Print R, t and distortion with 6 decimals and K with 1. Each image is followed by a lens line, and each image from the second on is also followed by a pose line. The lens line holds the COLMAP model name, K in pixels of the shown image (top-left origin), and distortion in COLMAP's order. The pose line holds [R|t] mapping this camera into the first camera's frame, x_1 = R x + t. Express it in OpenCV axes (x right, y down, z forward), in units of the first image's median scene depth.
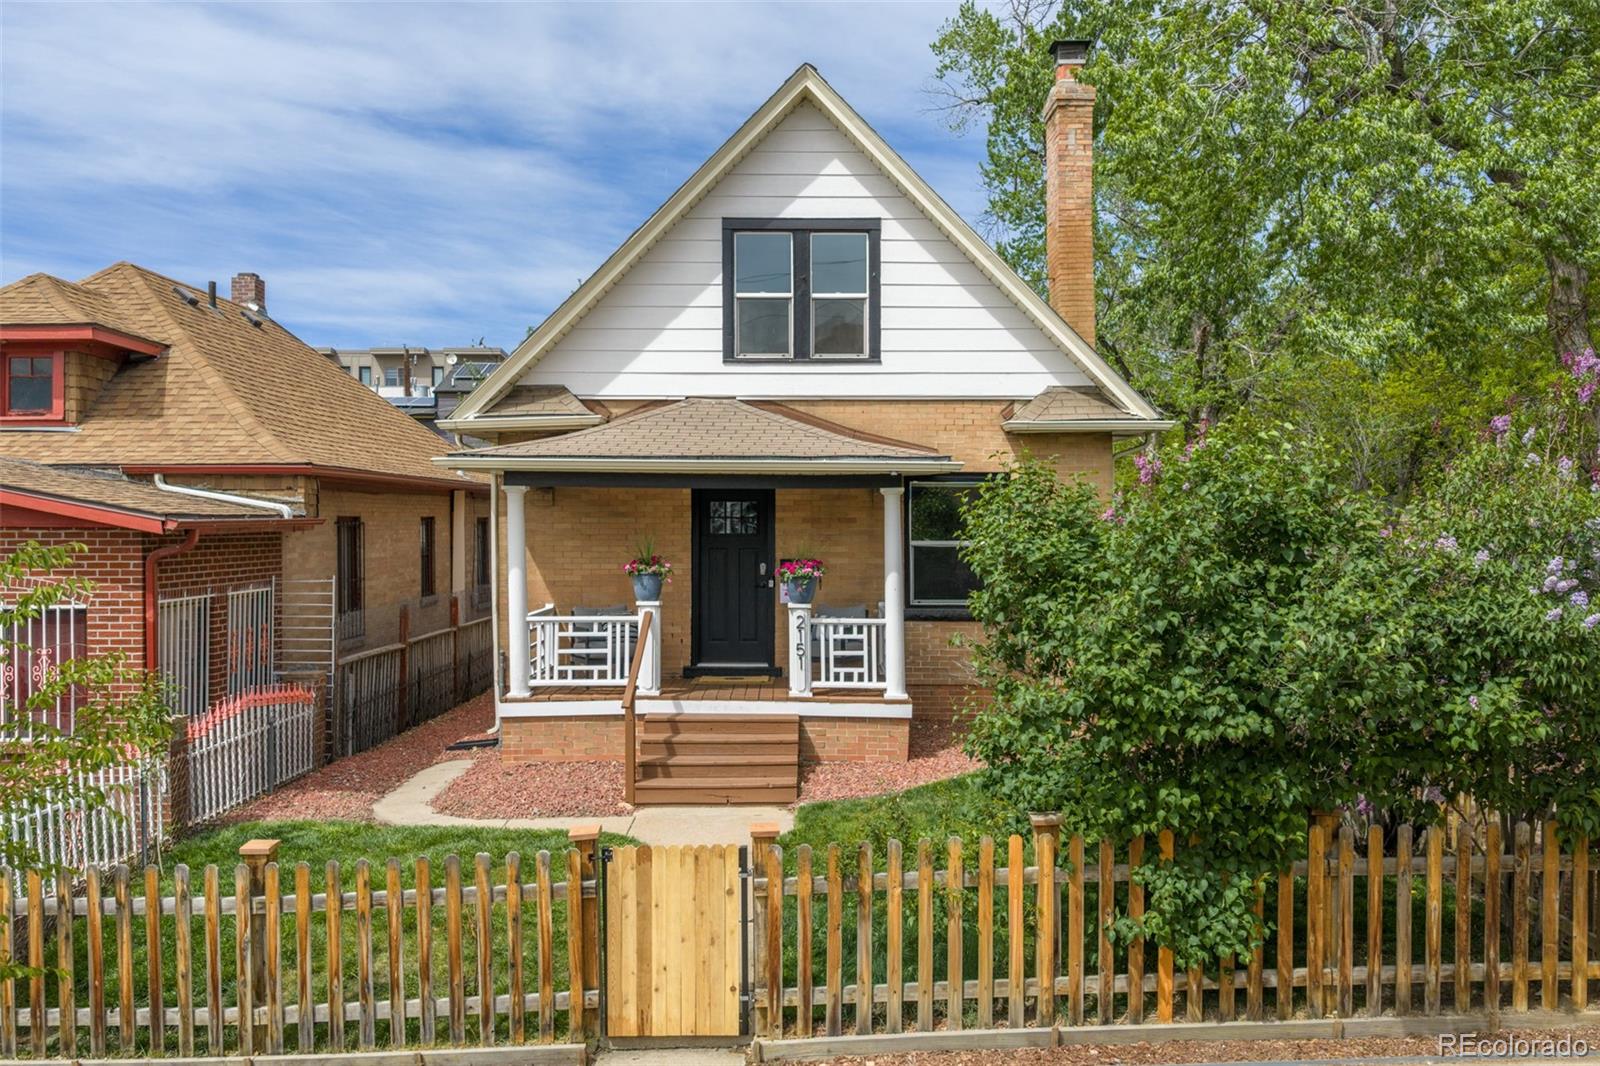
lens RADIAL K [[1381.4, 0, 807.7], [0, 1381.4, 543.6], [0, 0, 1]] dist [0.013115, -0.026612]
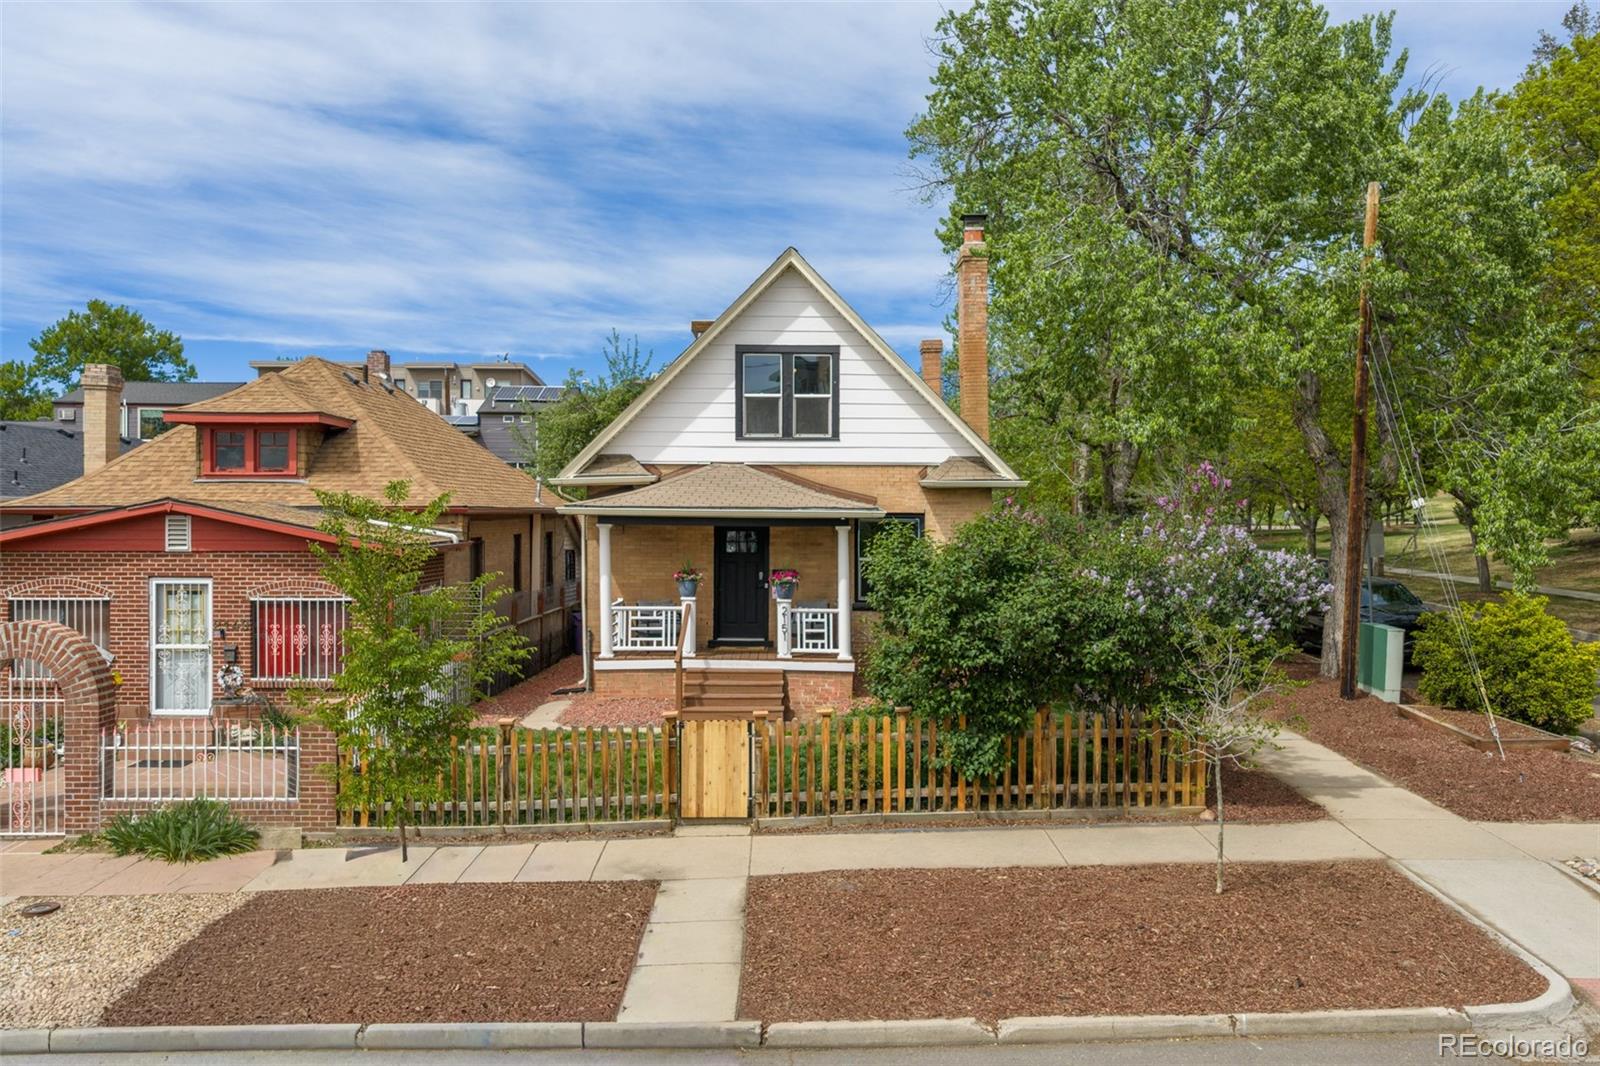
lens RADIAL K [[1381.4, 0, 805.4], [0, 1381.4, 526.2], [0, 0, 1]] dist [0.013115, -0.026612]
pose [[0.999988, 0.004560, -0.001672, 0.020757], [-0.004573, 0.999958, -0.008001, -0.027565], [0.001636, 0.008009, 0.999967, -0.580558]]
